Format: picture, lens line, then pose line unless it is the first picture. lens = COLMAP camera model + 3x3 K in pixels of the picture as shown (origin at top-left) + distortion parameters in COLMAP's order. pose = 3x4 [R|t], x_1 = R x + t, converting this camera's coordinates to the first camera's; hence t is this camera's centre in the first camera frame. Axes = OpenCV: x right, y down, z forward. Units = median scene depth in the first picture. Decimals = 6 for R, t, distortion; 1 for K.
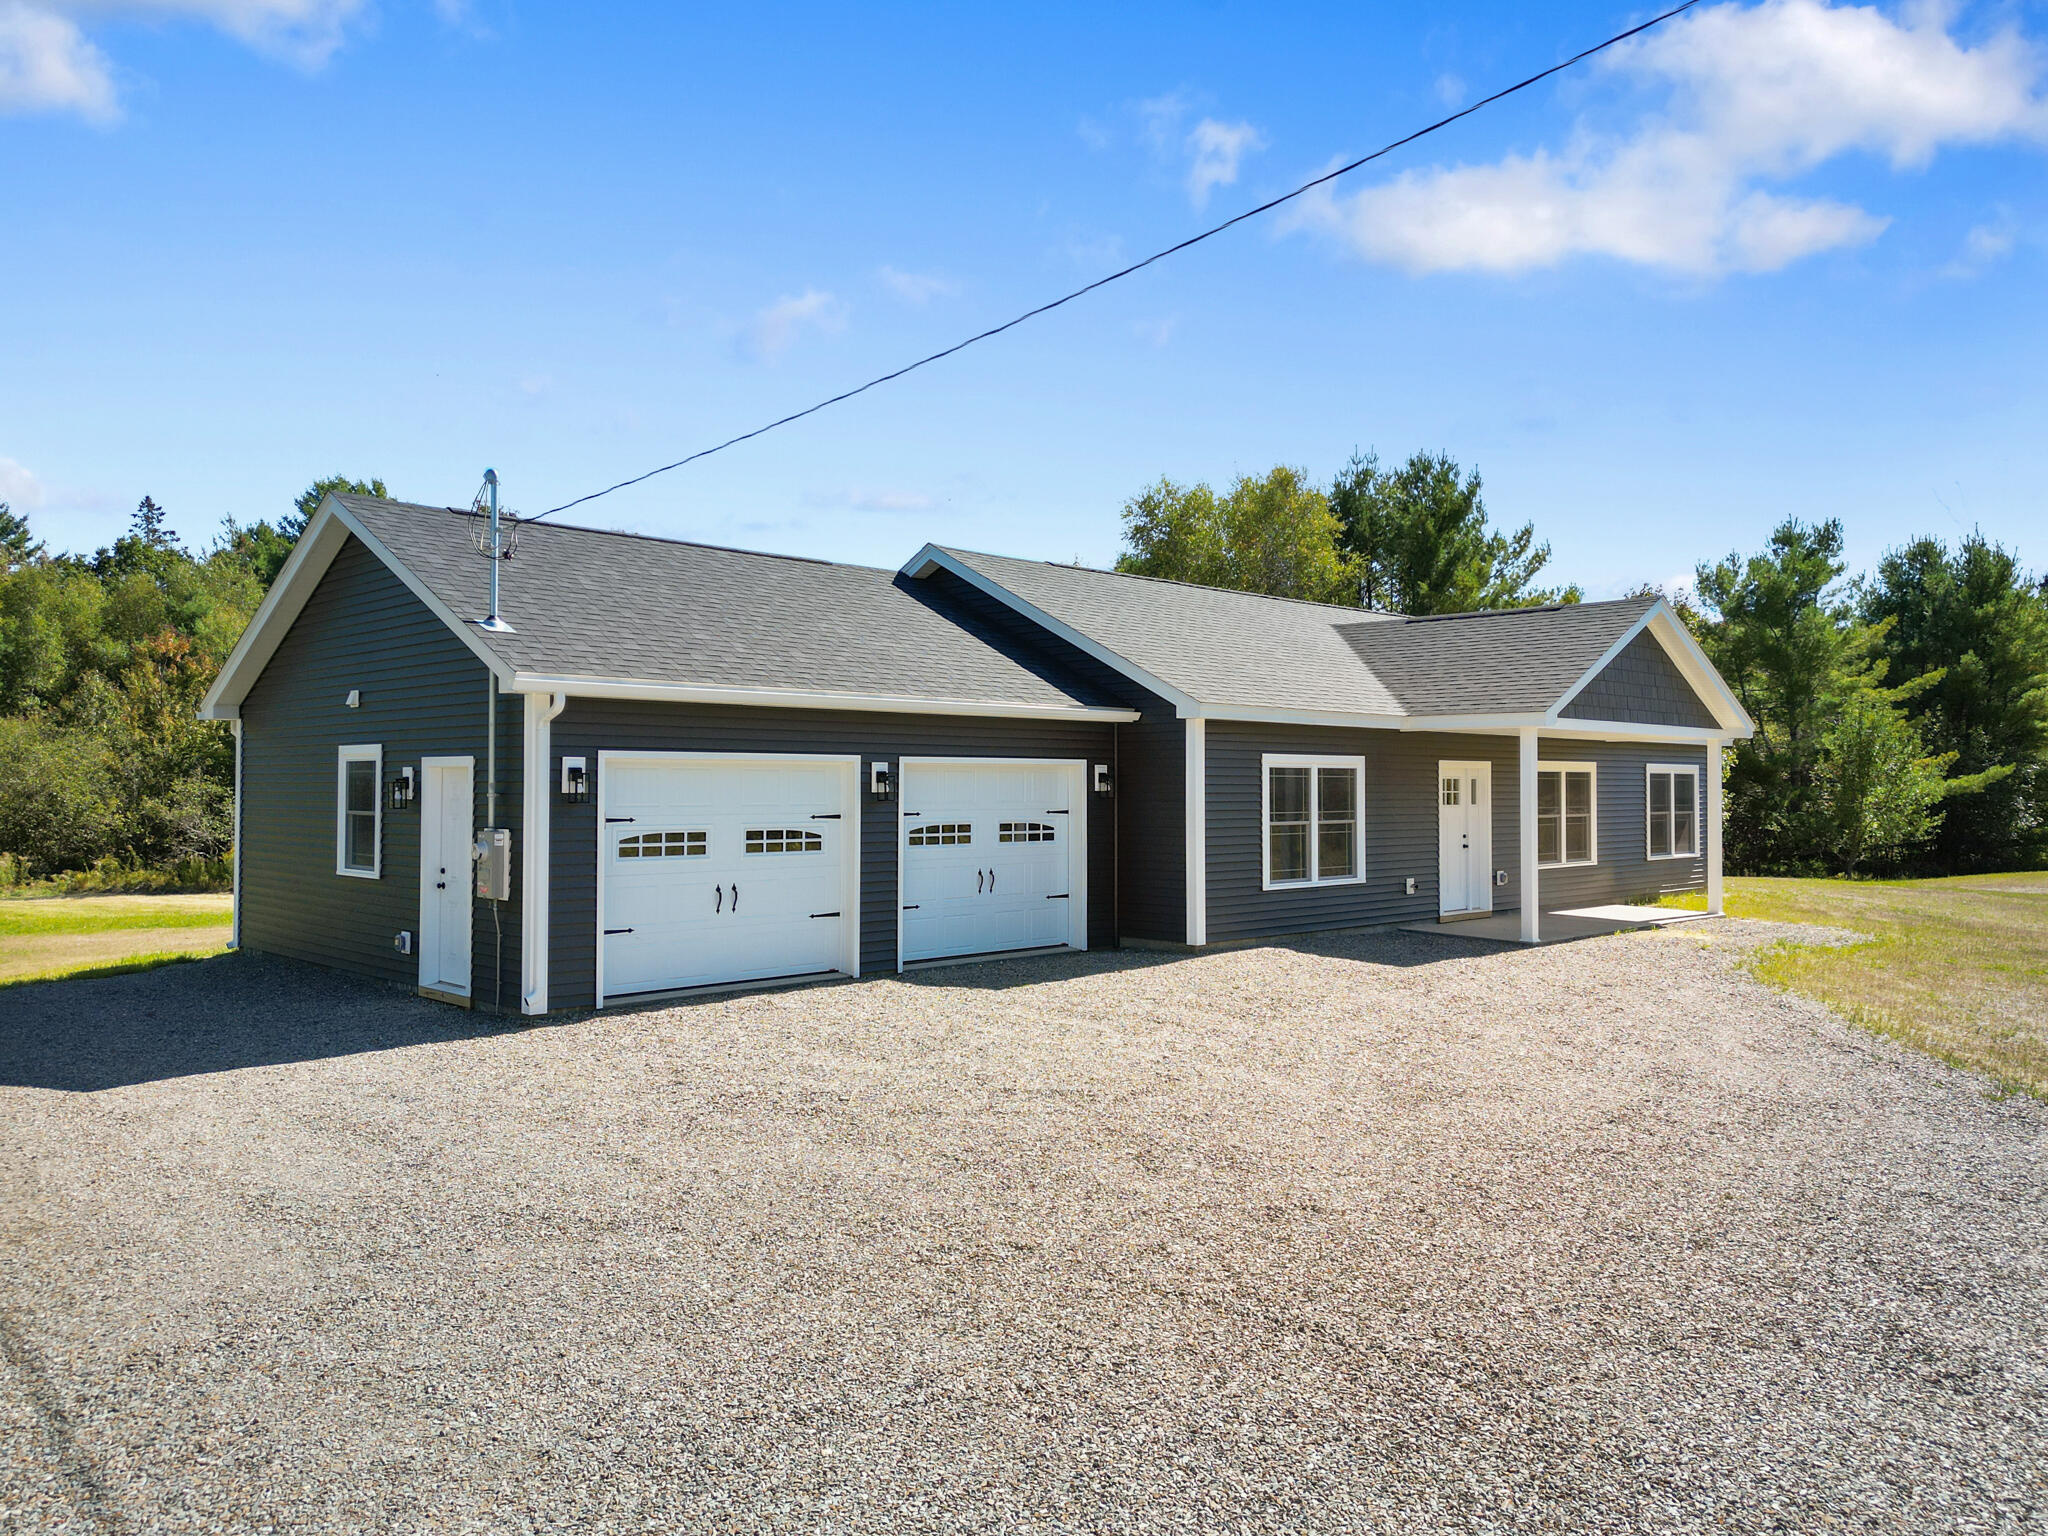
lens RADIAL K [[1355.8, 0, 1000.7], [0, 1355.8, 764.3], [0, 0, 1]] dist [0.094875, 0.000126]
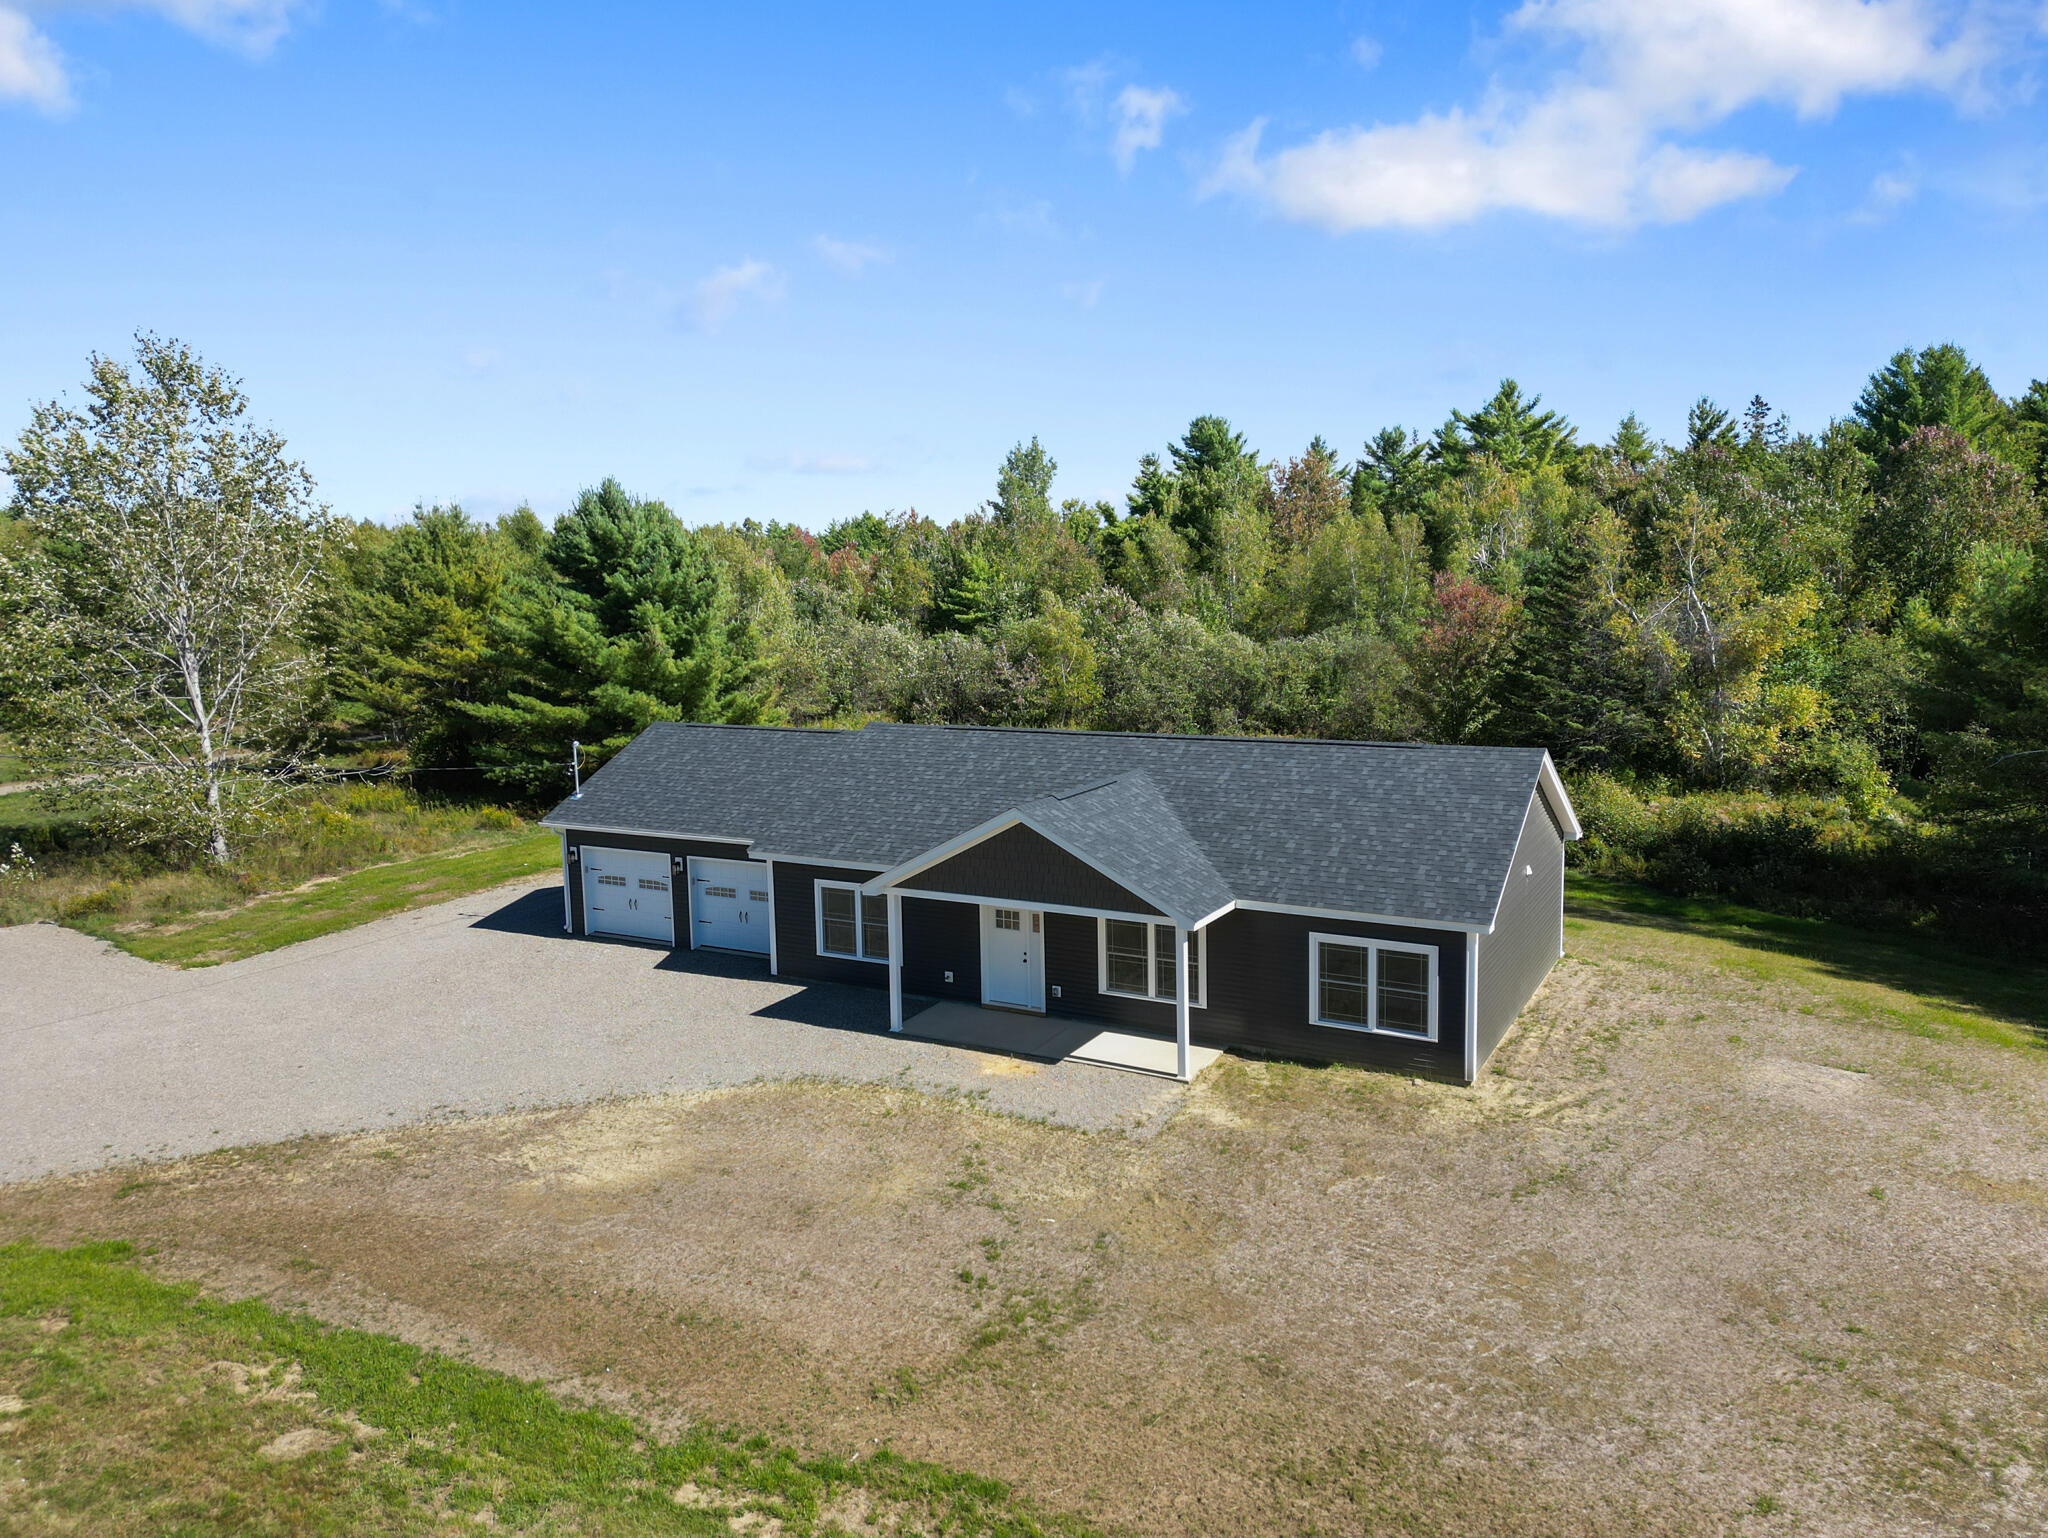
lens RADIAL K [[1440.1, 0, 1098.7], [0, 1440.1, 767.8], [0, 0, 1]] dist [0.024516, -0.003091]
pose [[0.346958, 0.114895, -0.930816, 2.121293], [0.019915, 0.991342, 0.129789, -0.400270], [0.937669, -0.063569, 0.341666, 0.745411]]
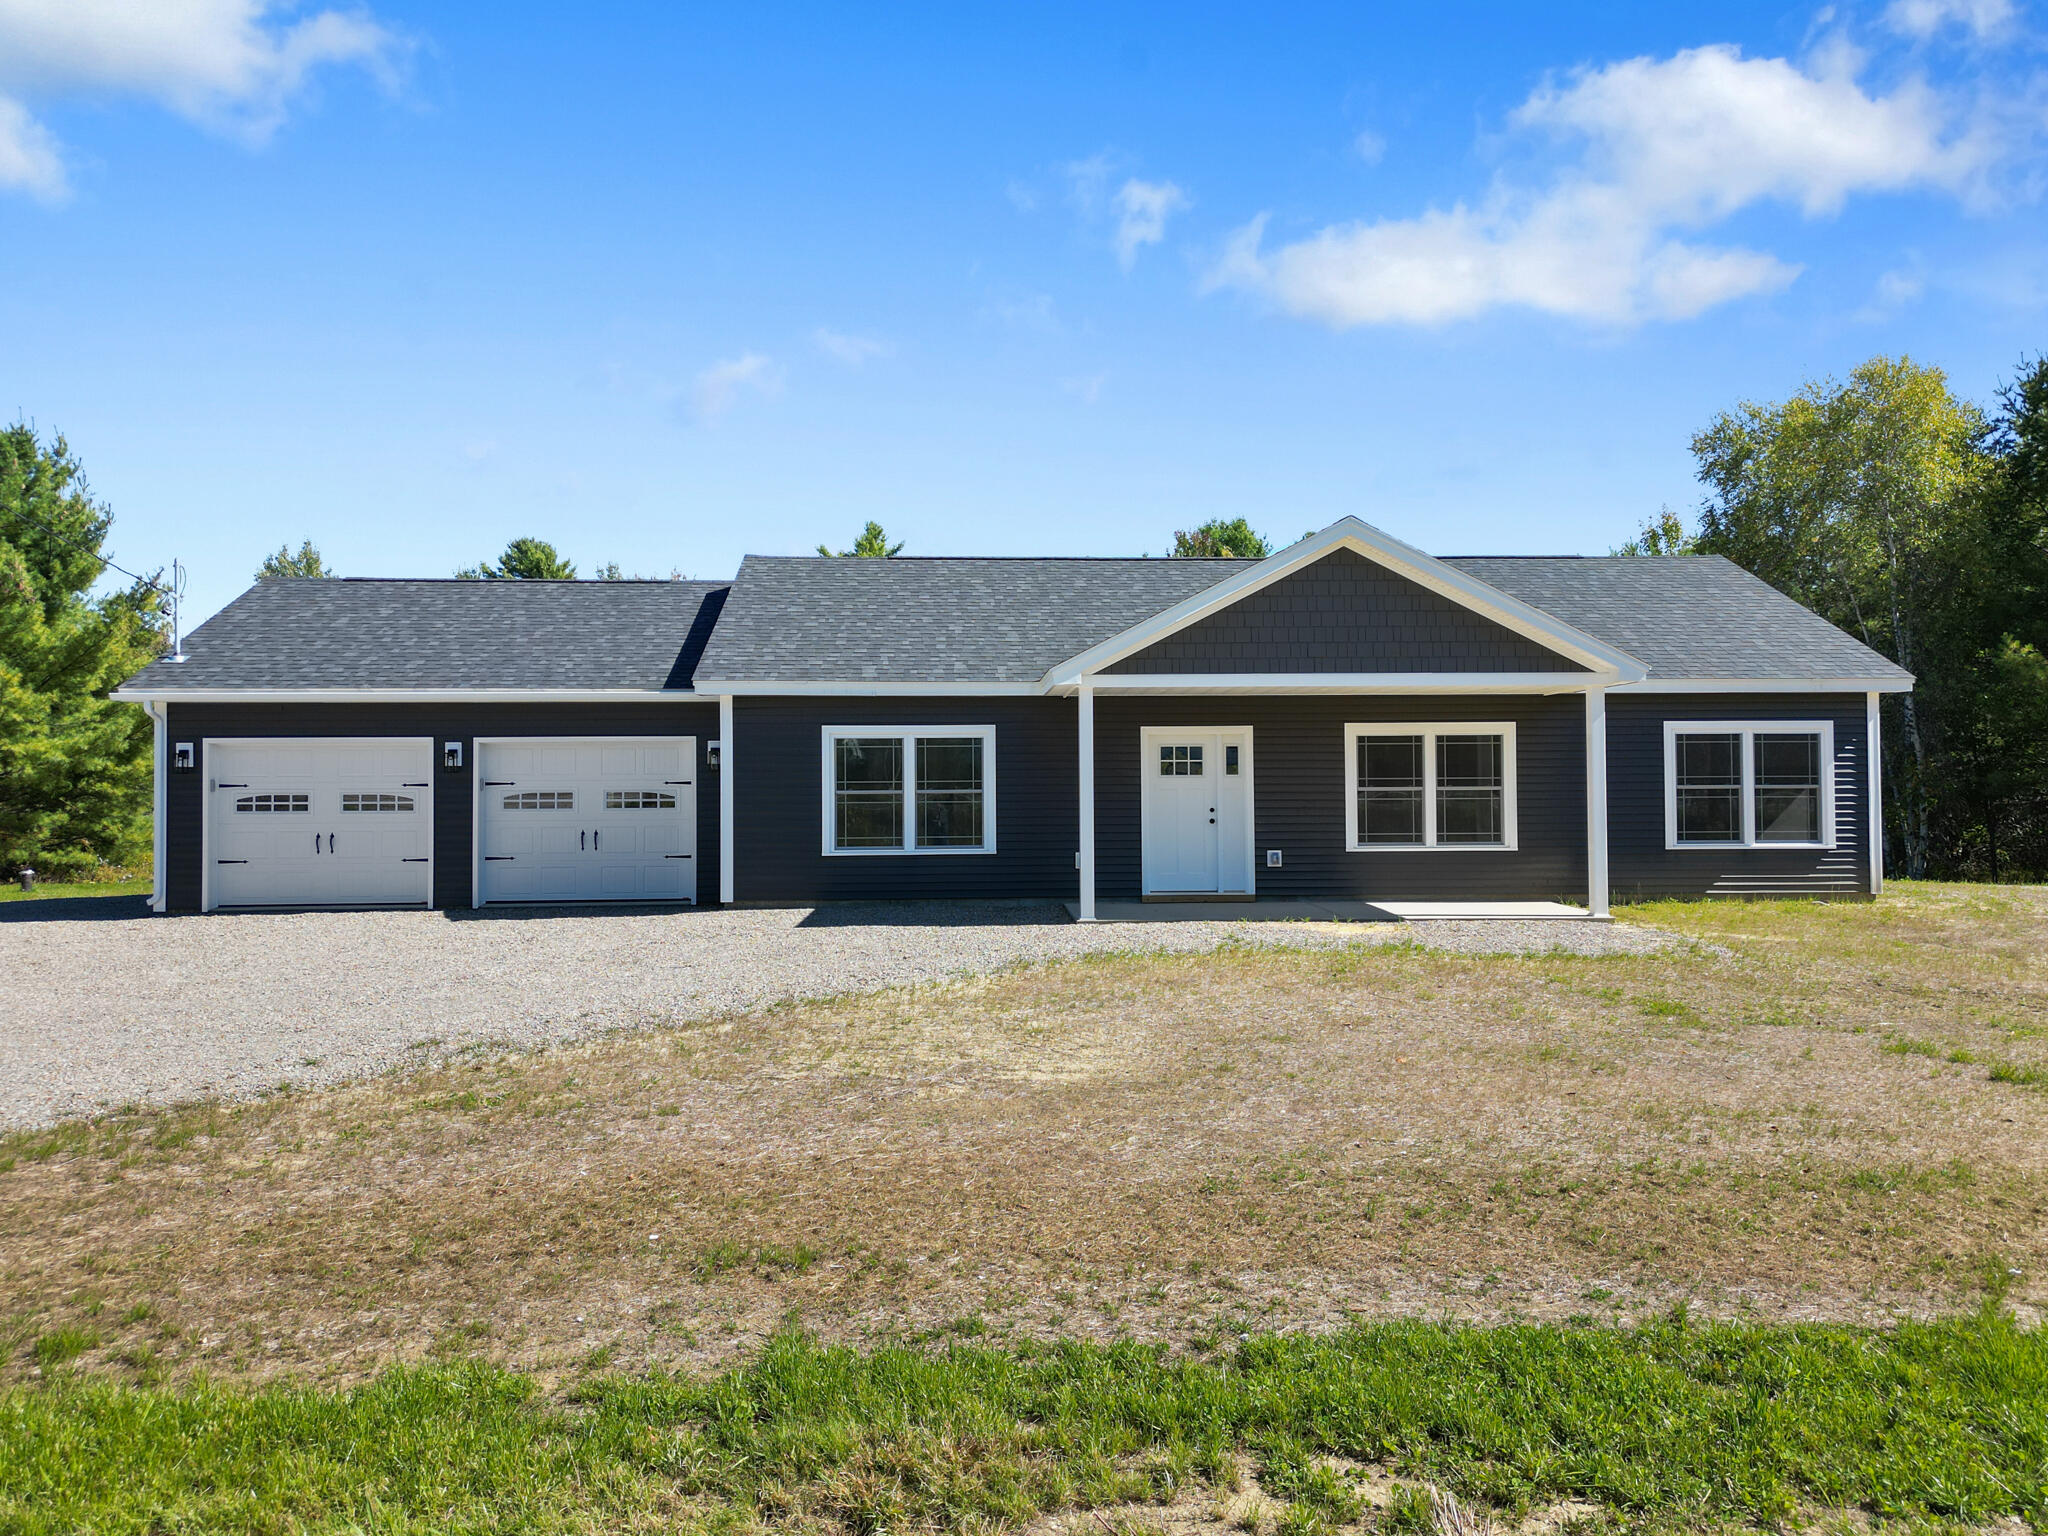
lens RADIAL K [[1425.8, 0, 1092.6], [0, 1425.8, 775.8], [0, 0, 1]] dist [0.067035, -0.064935]
pose [[0.782211, -0.018155, -0.622749, 1.086388], [0.017470, 0.999821, -0.007204, 0.044318], [0.622769, -0.005244, 0.782388, 0.275998]]
